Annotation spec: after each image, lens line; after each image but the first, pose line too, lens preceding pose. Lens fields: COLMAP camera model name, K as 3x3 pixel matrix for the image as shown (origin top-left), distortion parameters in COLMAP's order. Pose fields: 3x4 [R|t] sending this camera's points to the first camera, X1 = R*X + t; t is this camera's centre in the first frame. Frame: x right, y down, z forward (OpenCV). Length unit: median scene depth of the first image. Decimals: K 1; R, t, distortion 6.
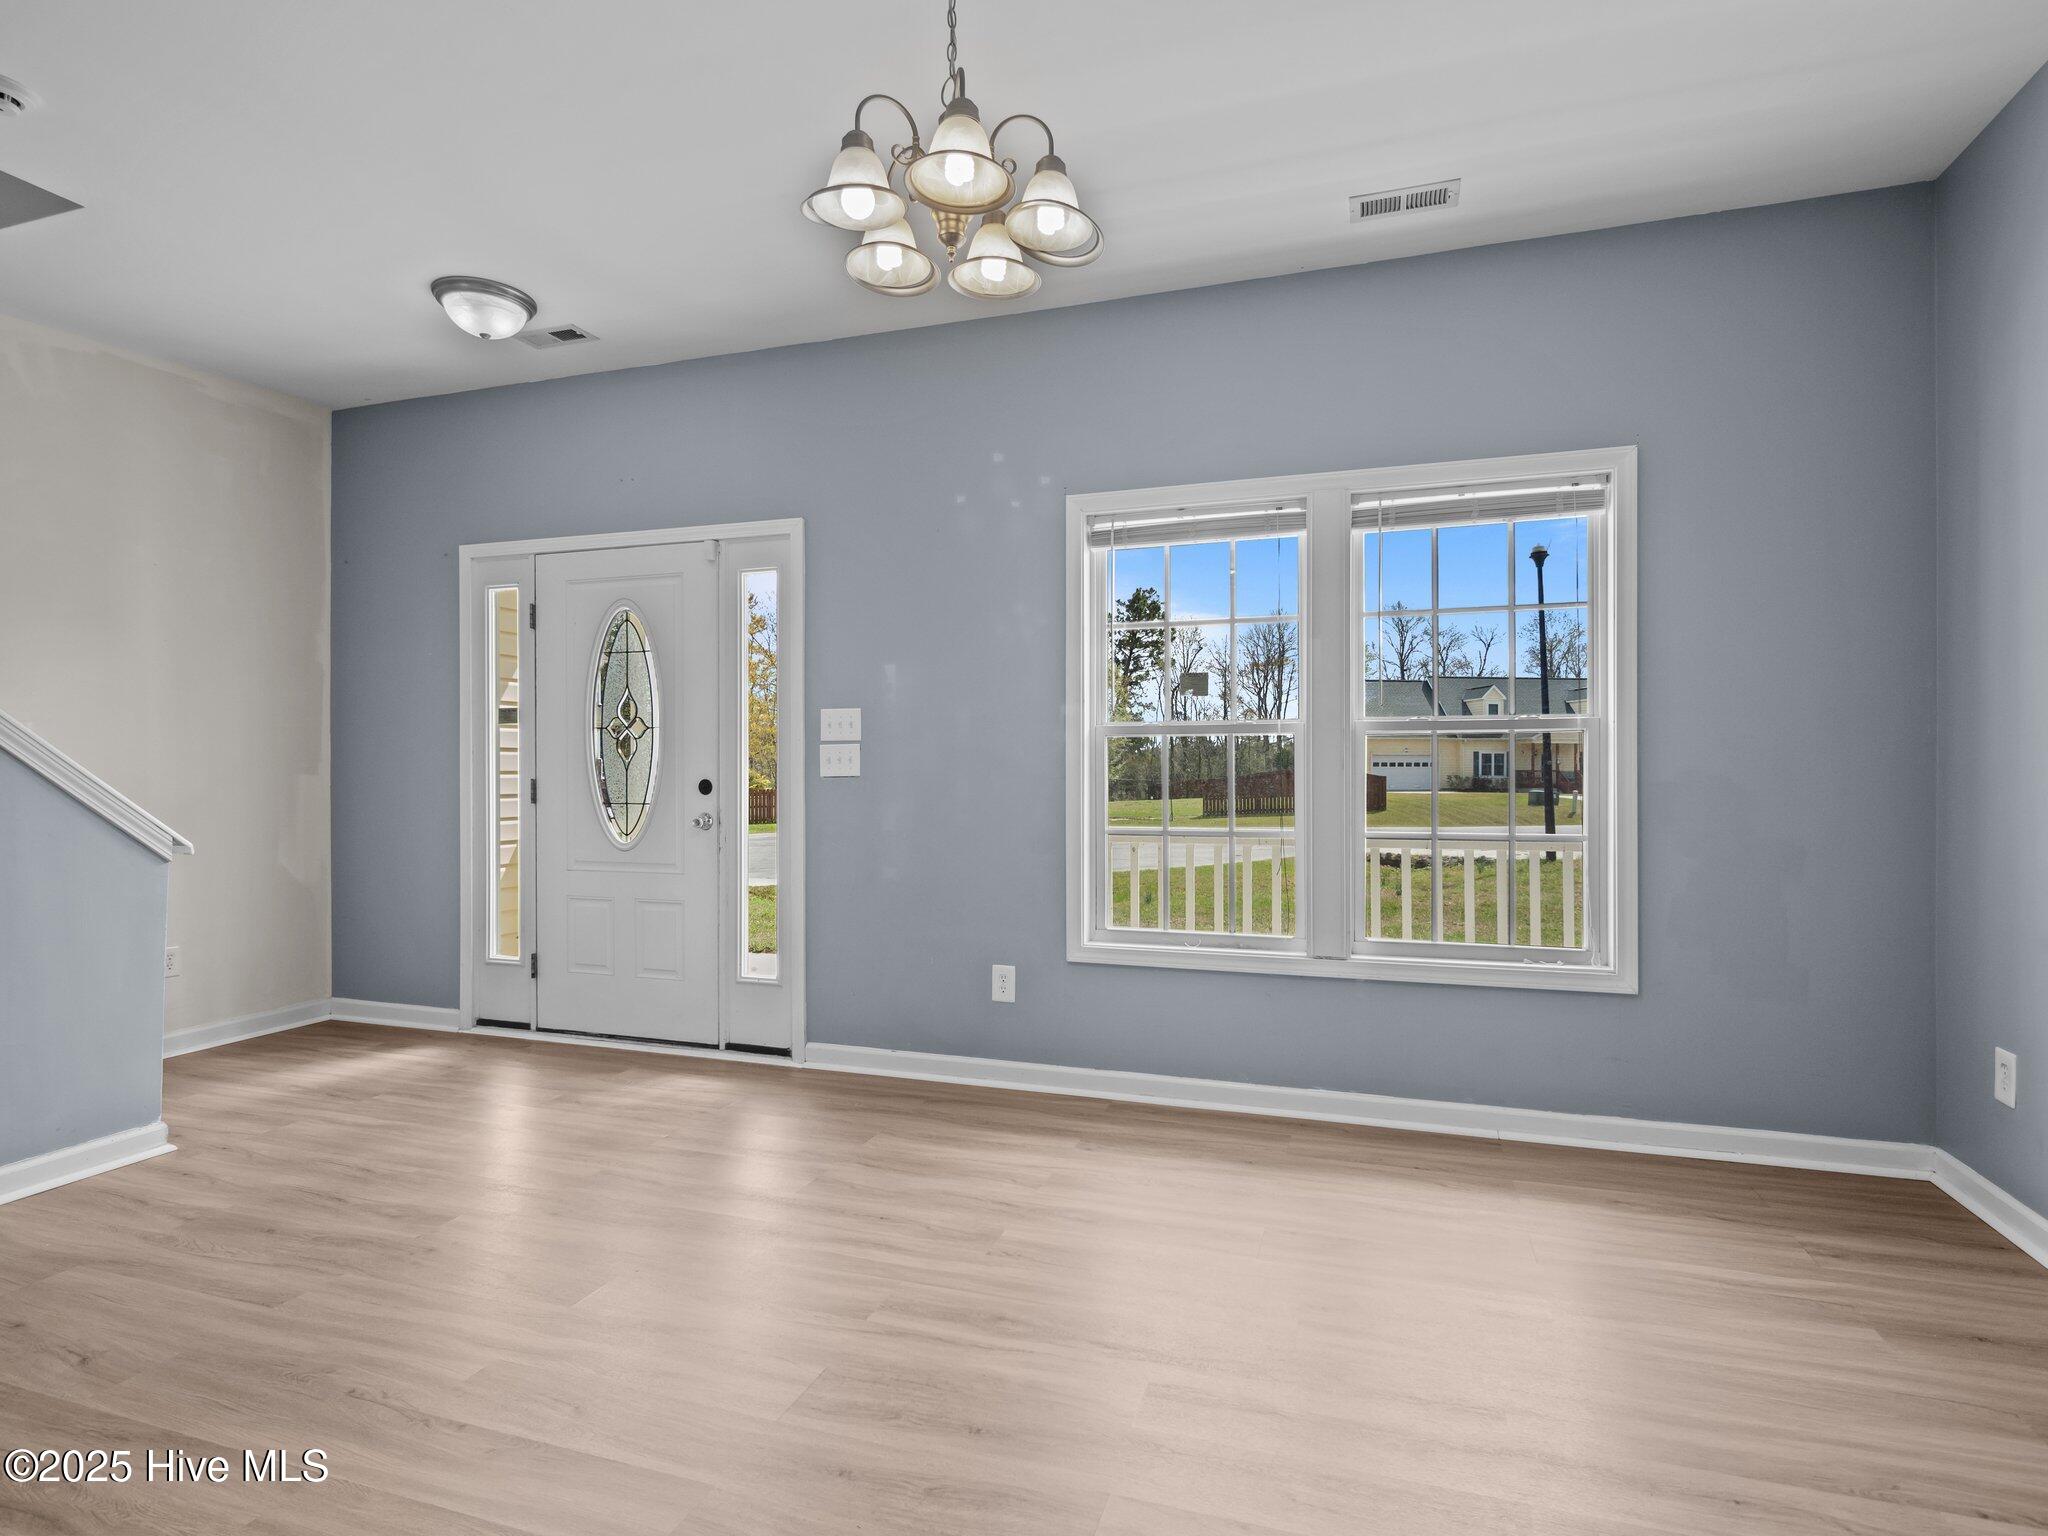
lens RADIAL K [[1060.6, 0, 1024.3], [0, 1060.6, 765.0], [0, 0, 1]] dist [0.001886, 0.002059]
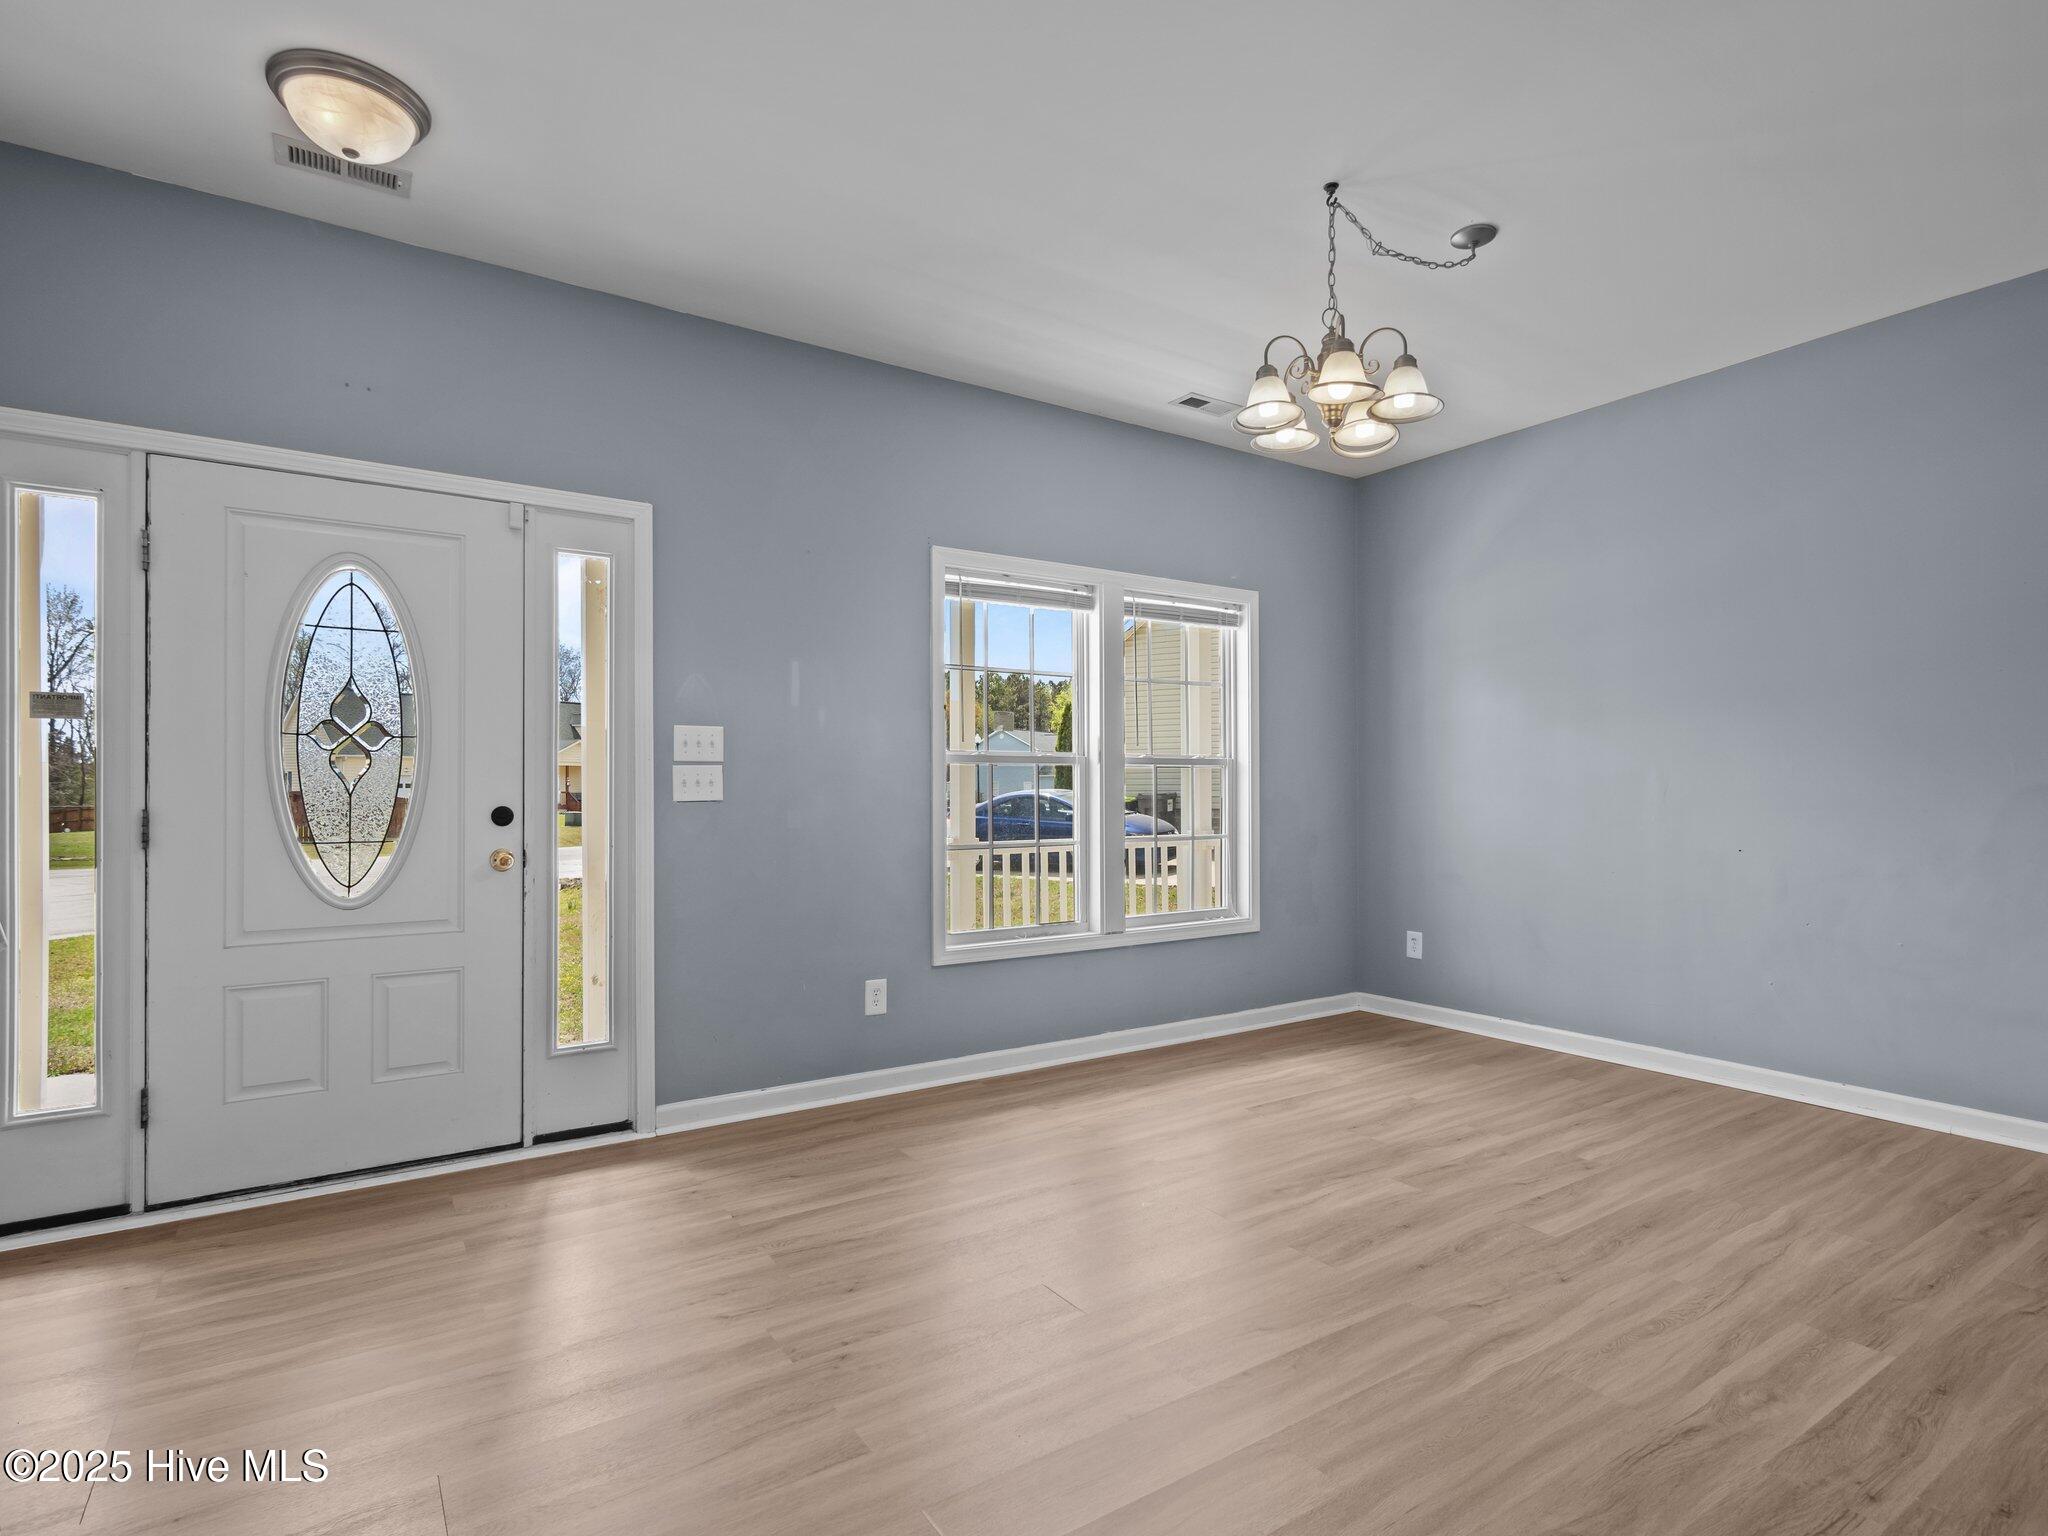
lens RADIAL K [[1060.6, 0, 1027.9], [0, 1060.6, 784.0], [0, 0, 1]] dist [0.001886, 0.002059]
pose [[0.612922, 0.005344, 0.790125, -0.768640], [0.000092, 0.999977, -0.006835, 0.002816], [-0.790143, 0.004262, 0.612907, 0.241939]]
